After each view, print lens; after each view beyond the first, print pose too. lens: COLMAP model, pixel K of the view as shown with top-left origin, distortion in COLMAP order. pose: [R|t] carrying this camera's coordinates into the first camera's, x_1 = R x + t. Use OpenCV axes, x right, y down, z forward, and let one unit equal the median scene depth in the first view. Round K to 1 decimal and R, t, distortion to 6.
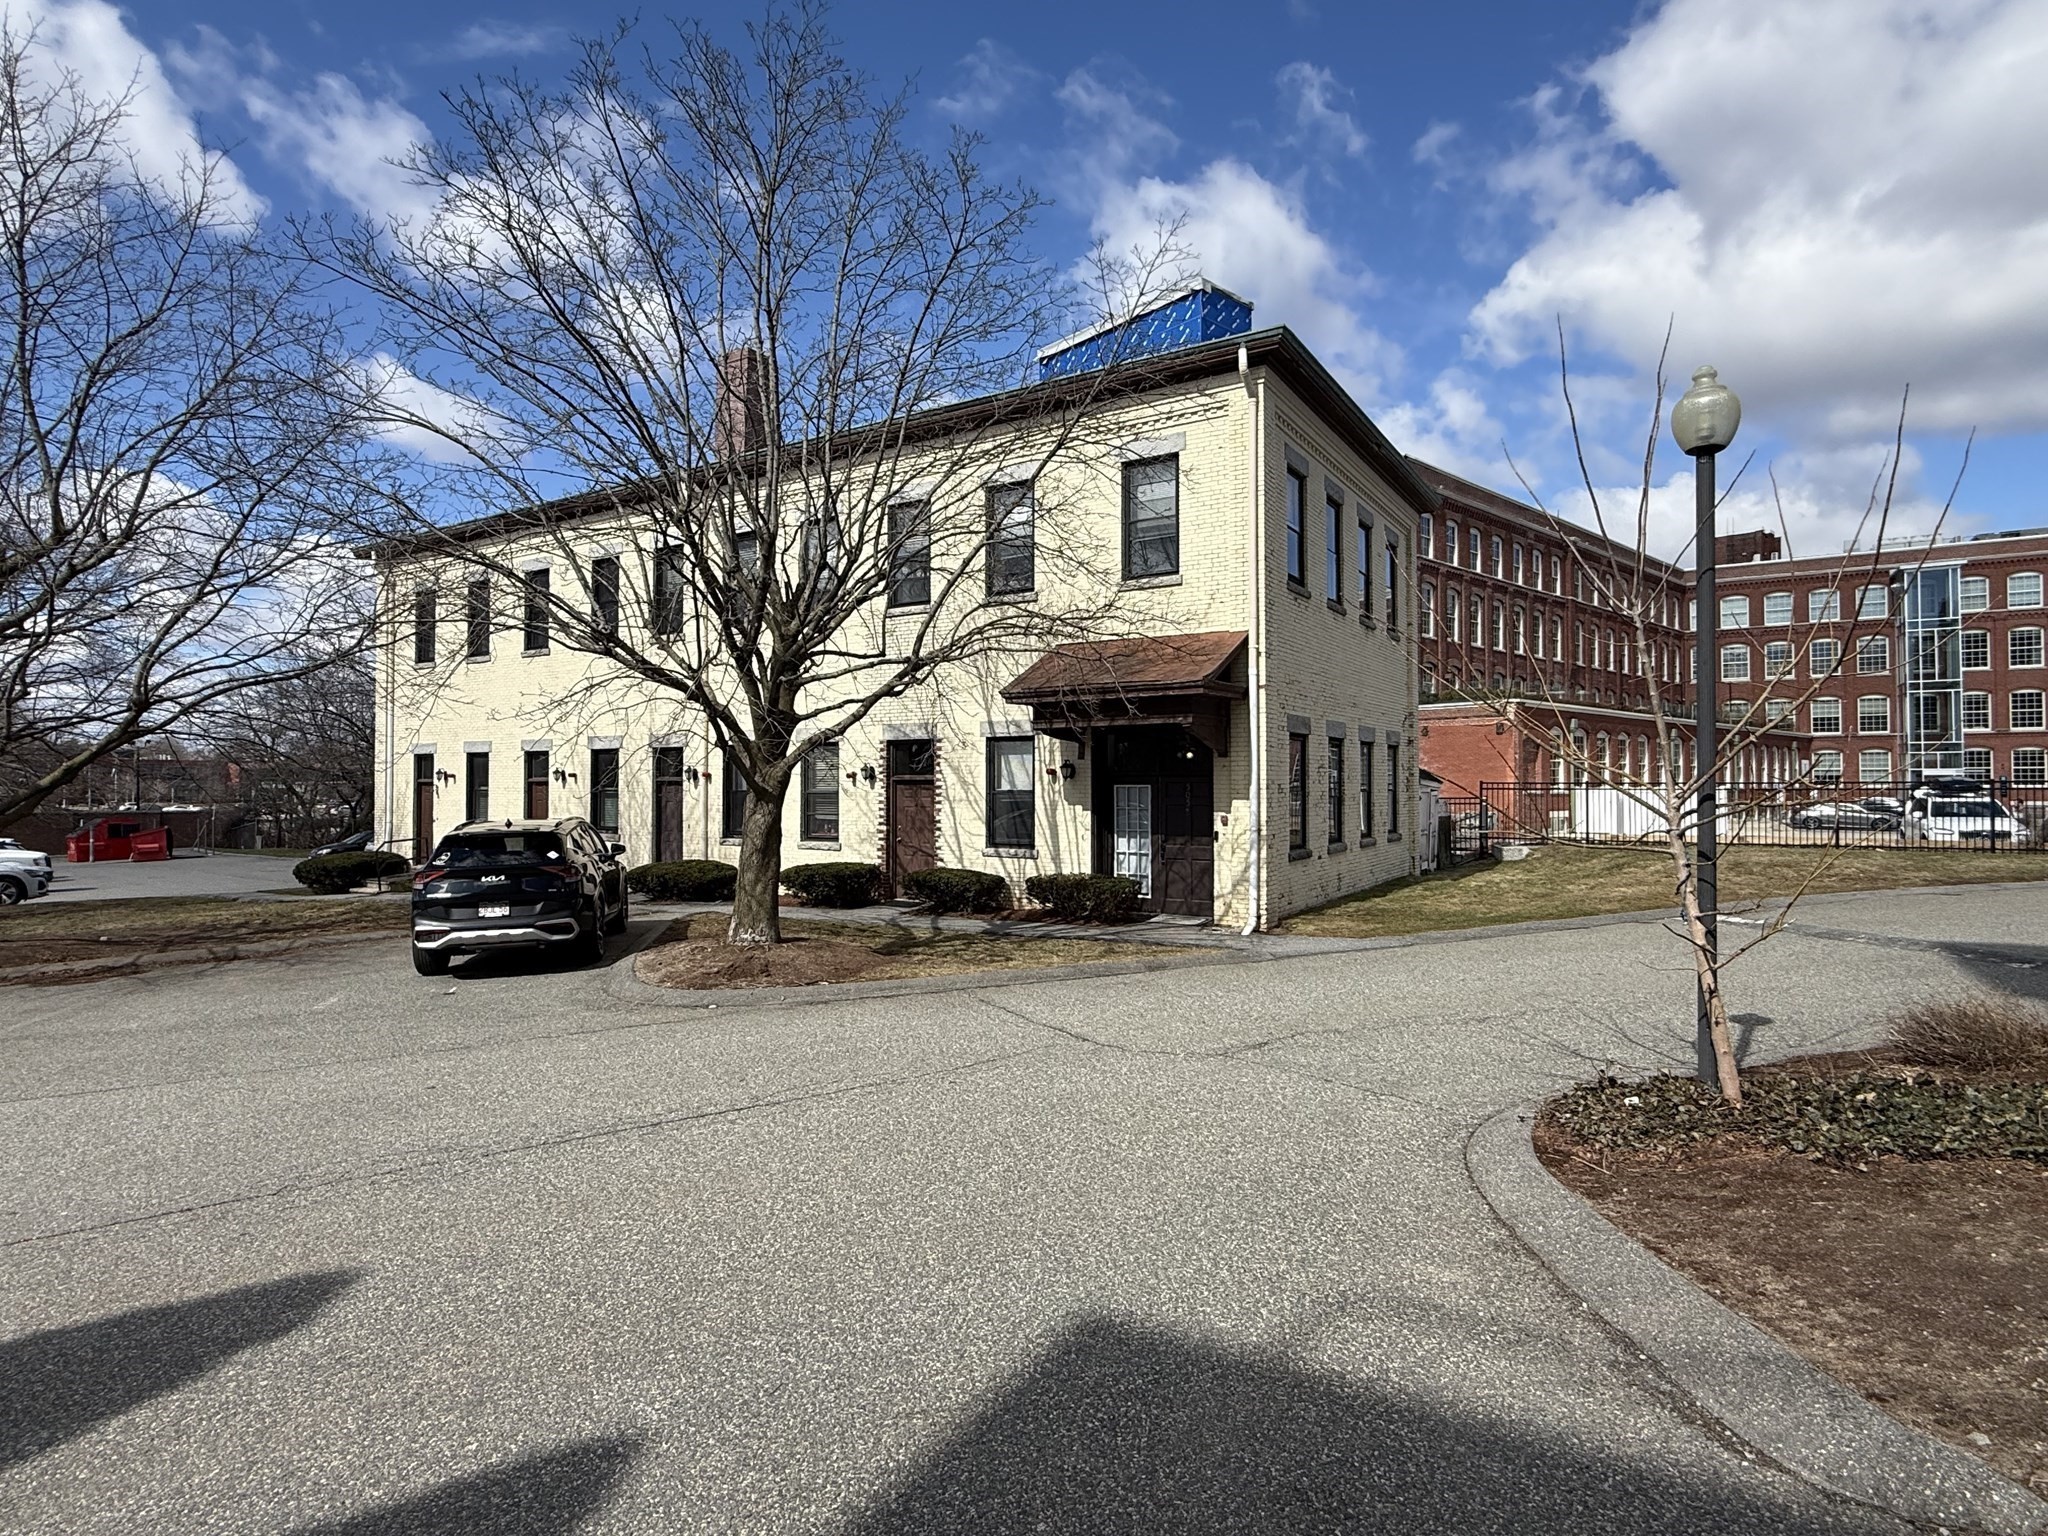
lens RADIAL K [[1091.0, 0, 1024.0], [0, 1091.0, 768.0], [0, 0, 1]] dist [-0.000900, -0.000605]
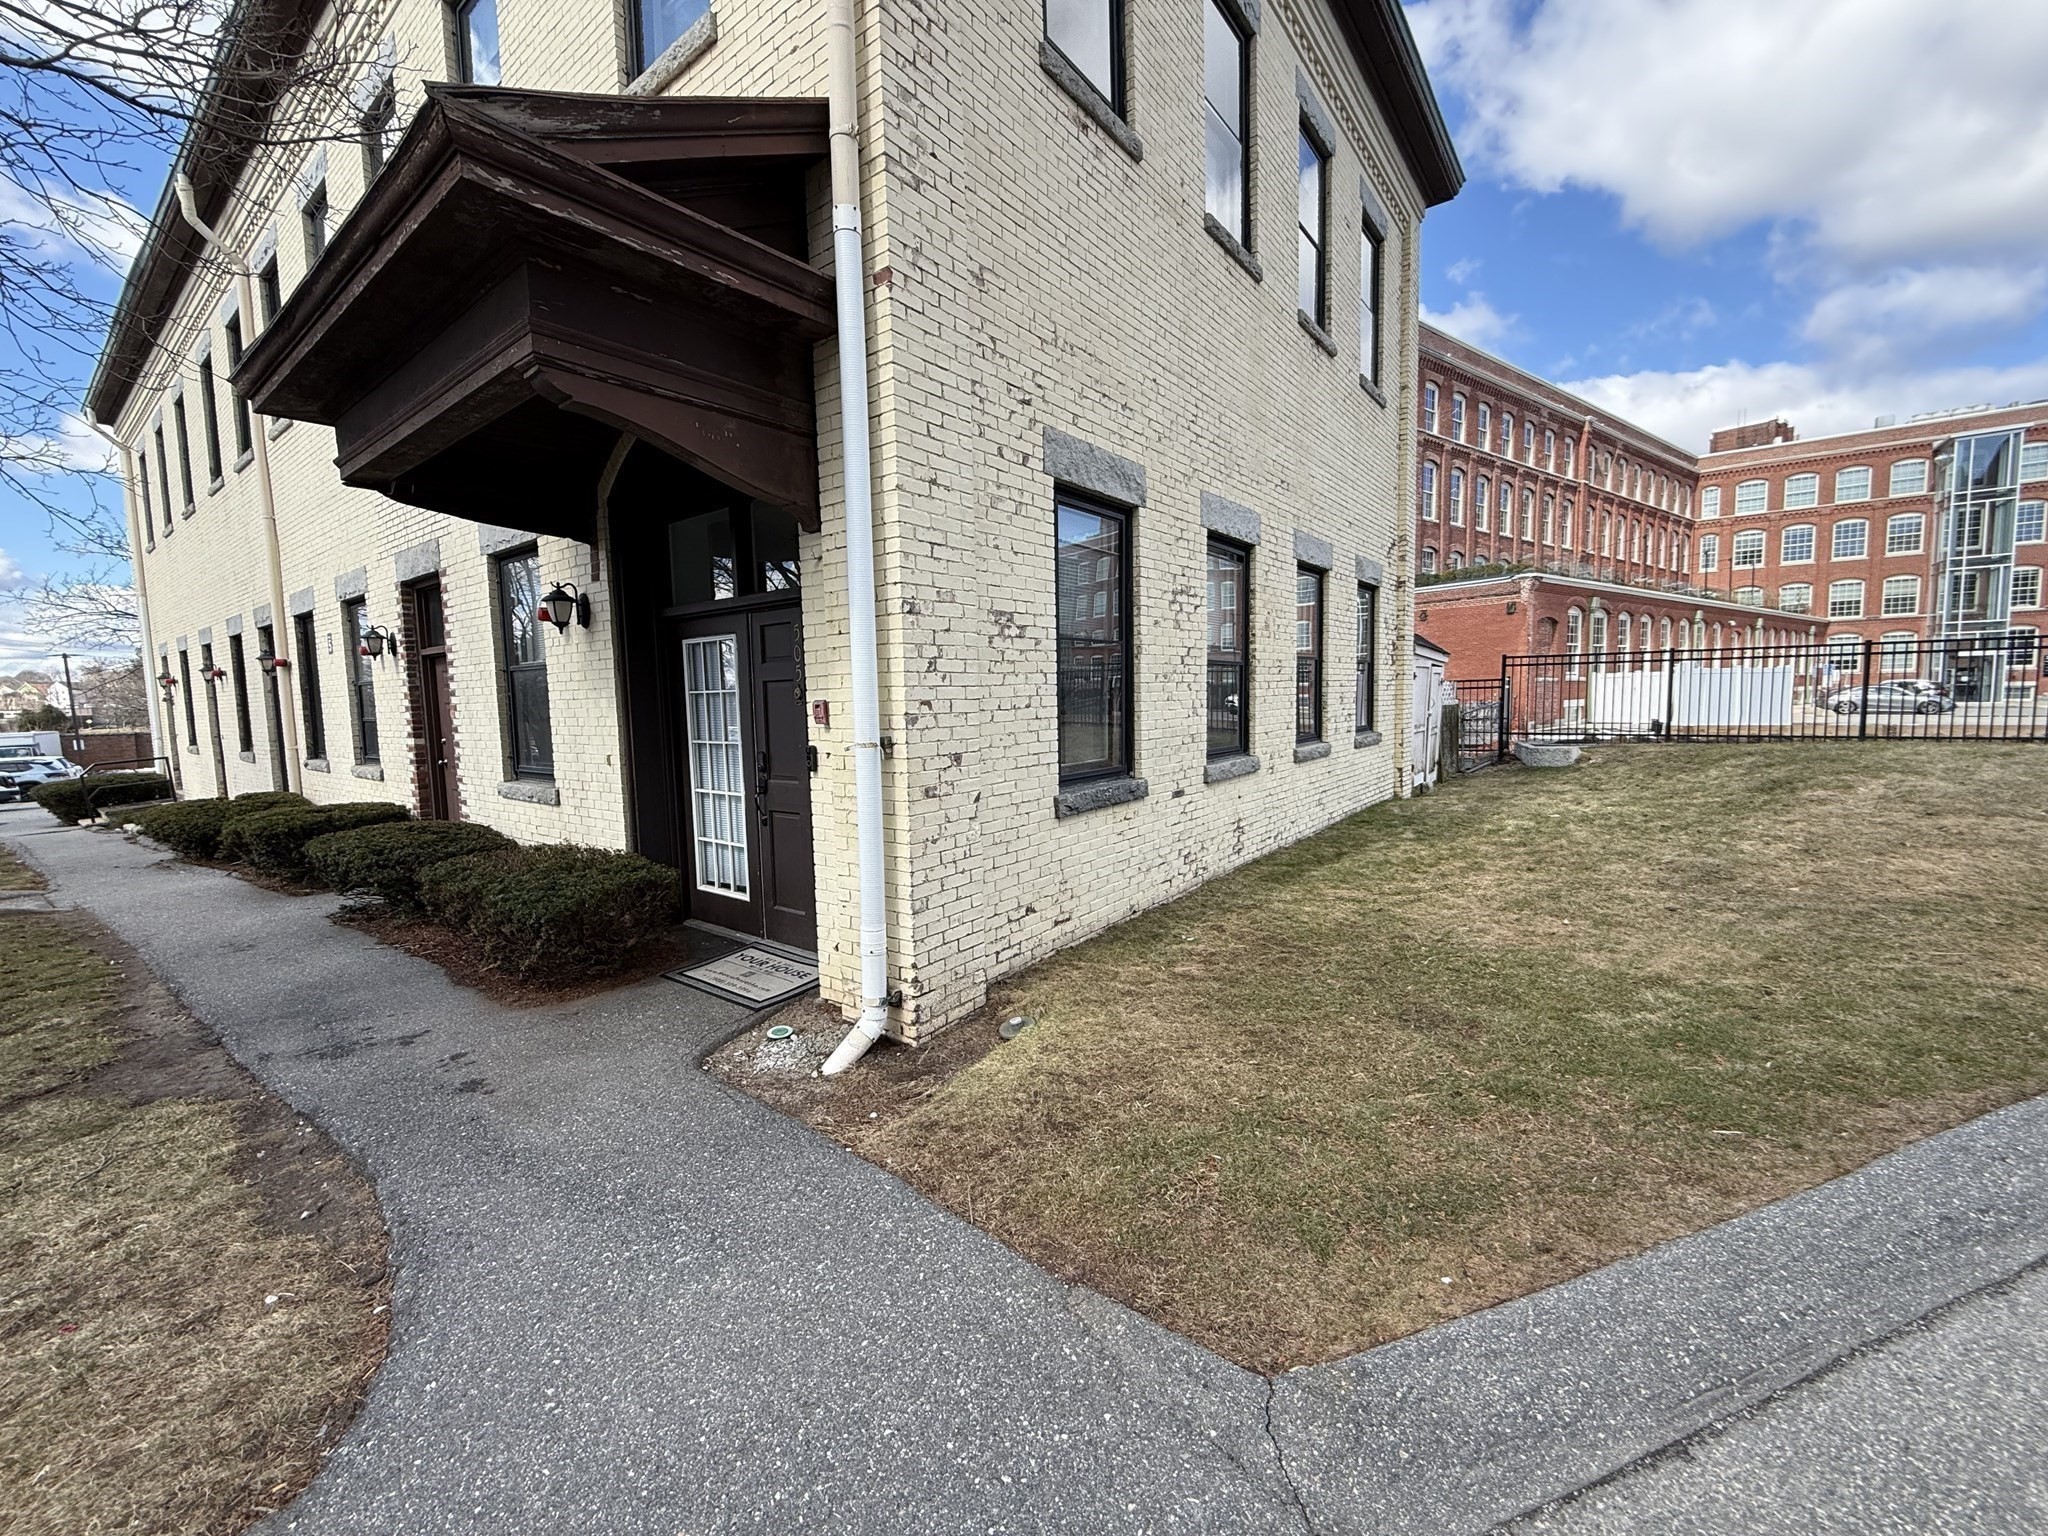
lens RADIAL K [[811.2, 0, 1024.0], [0, 811.2, 768.0], [0, 0, 1]] dist [-0.000580, -0.000775]
pose [[0.994587, -0.013122, -0.103071, 0.135962], [0.023984, 0.994198, 0.104859, 0.019296], [0.101096, -0.106764, 0.989131, 0.370426]]
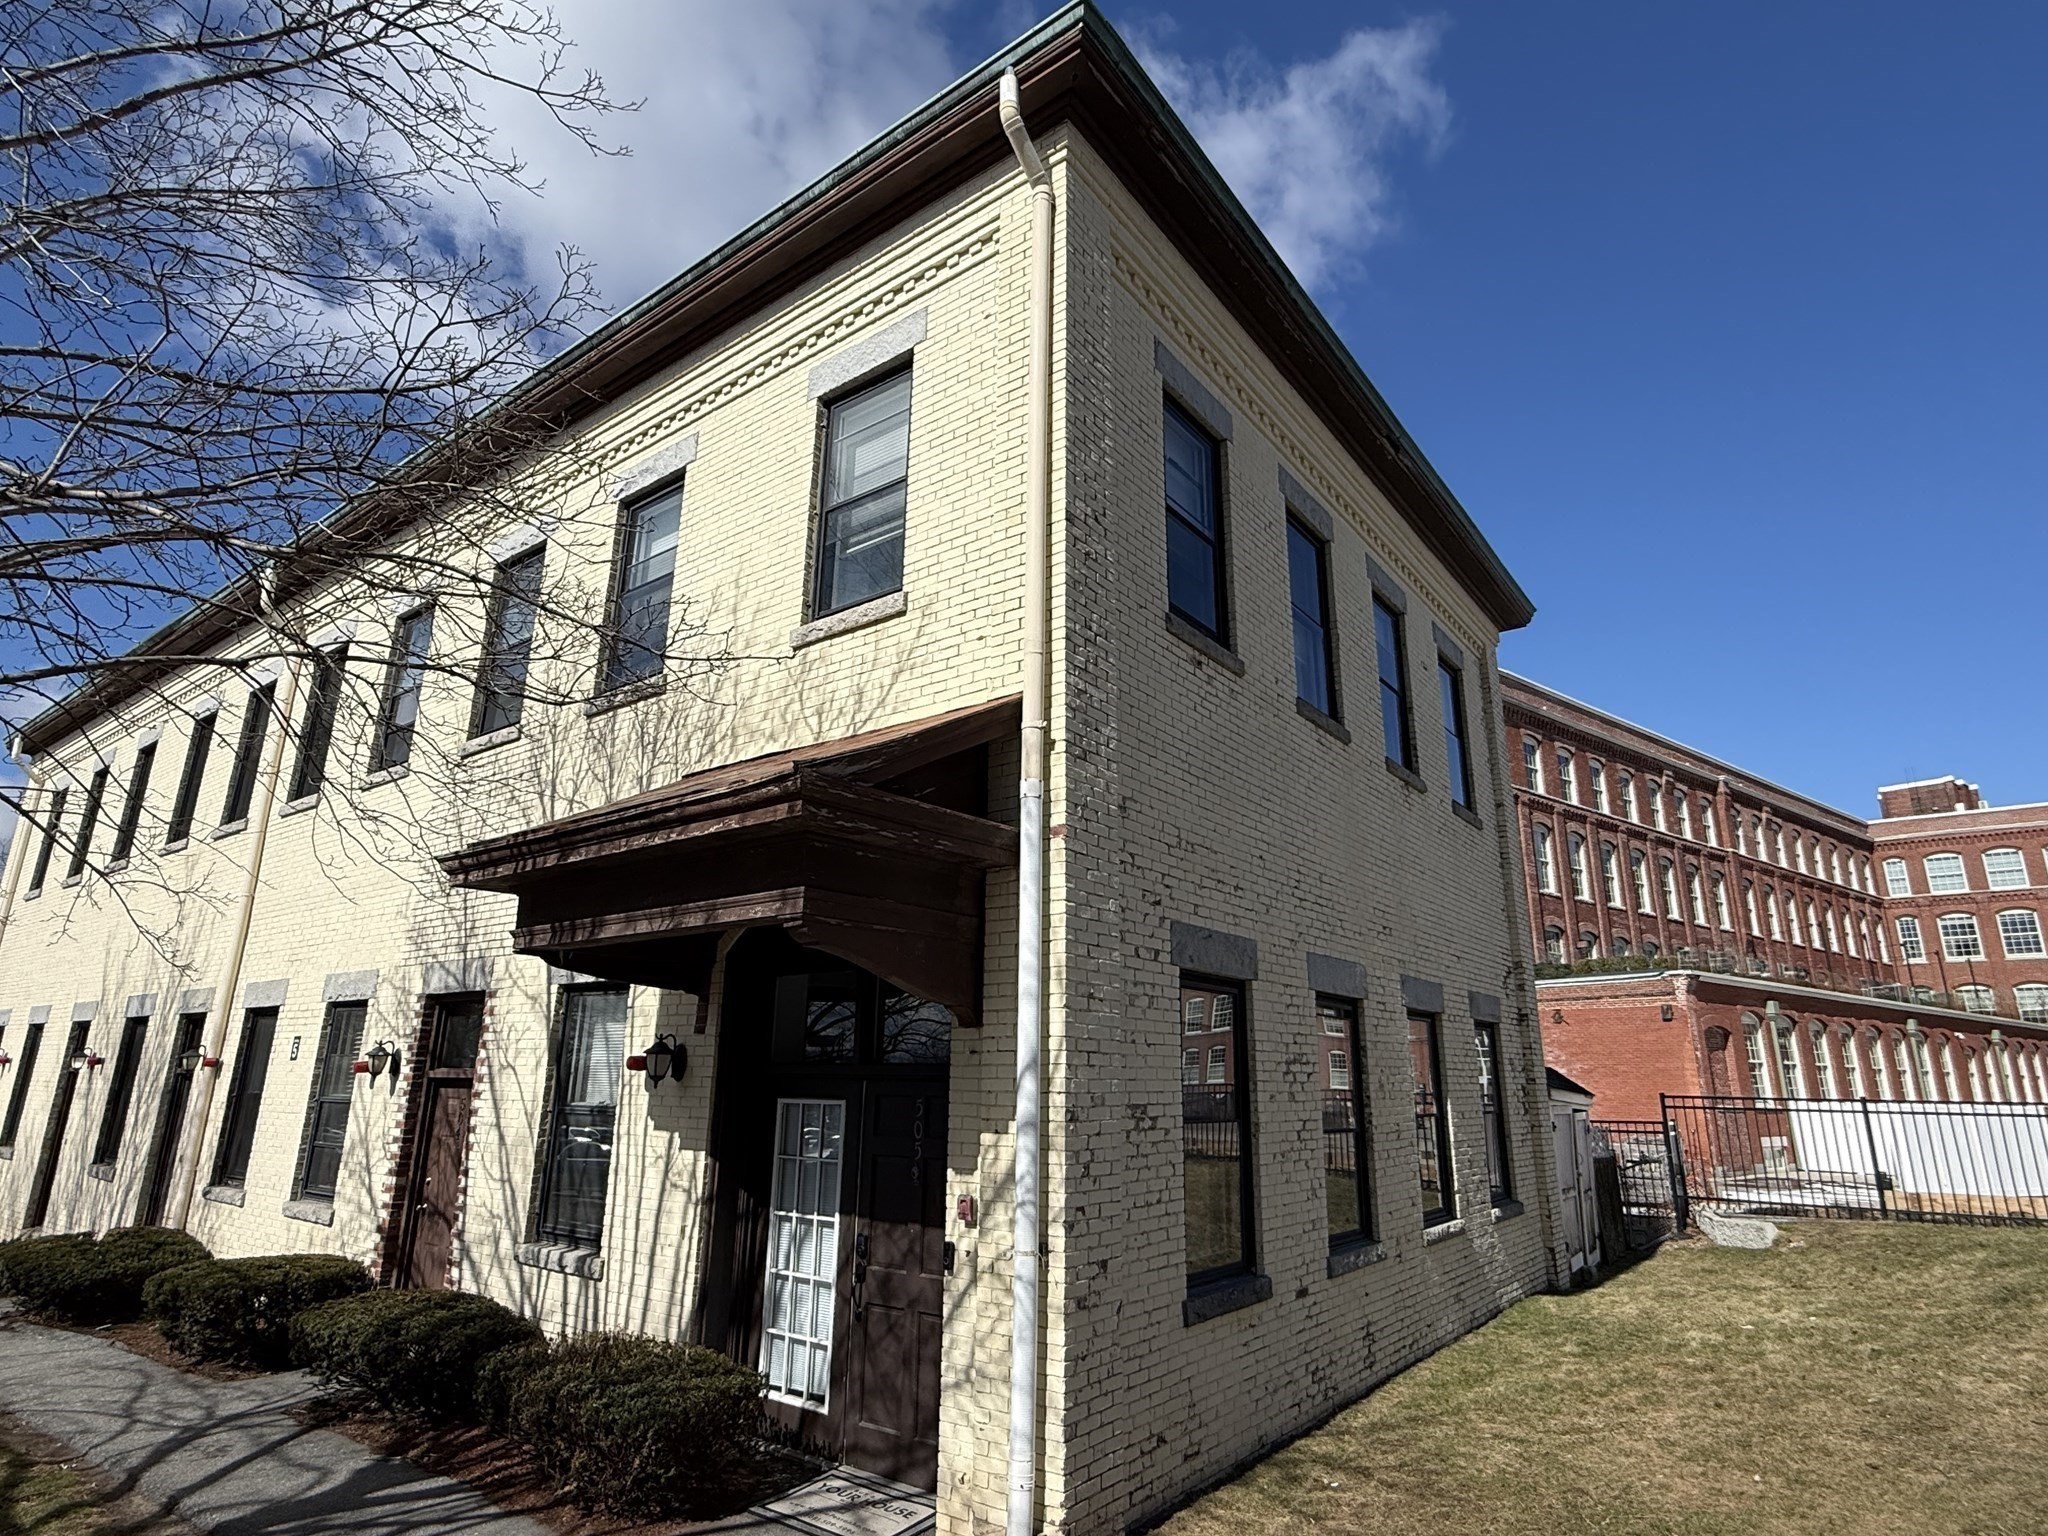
lens RADIAL K [[1091.0, 0, 1024.0], [0, 1091.0, 768.0], [0, 0, 1]] dist [-0.000900, -0.000605]
pose [[0.995325, -0.012767, -0.095737, 0.117994], [-0.012744, 0.965198, -0.261208, 0.000840], [0.095740, 0.261207, 0.960523, 0.310192]]
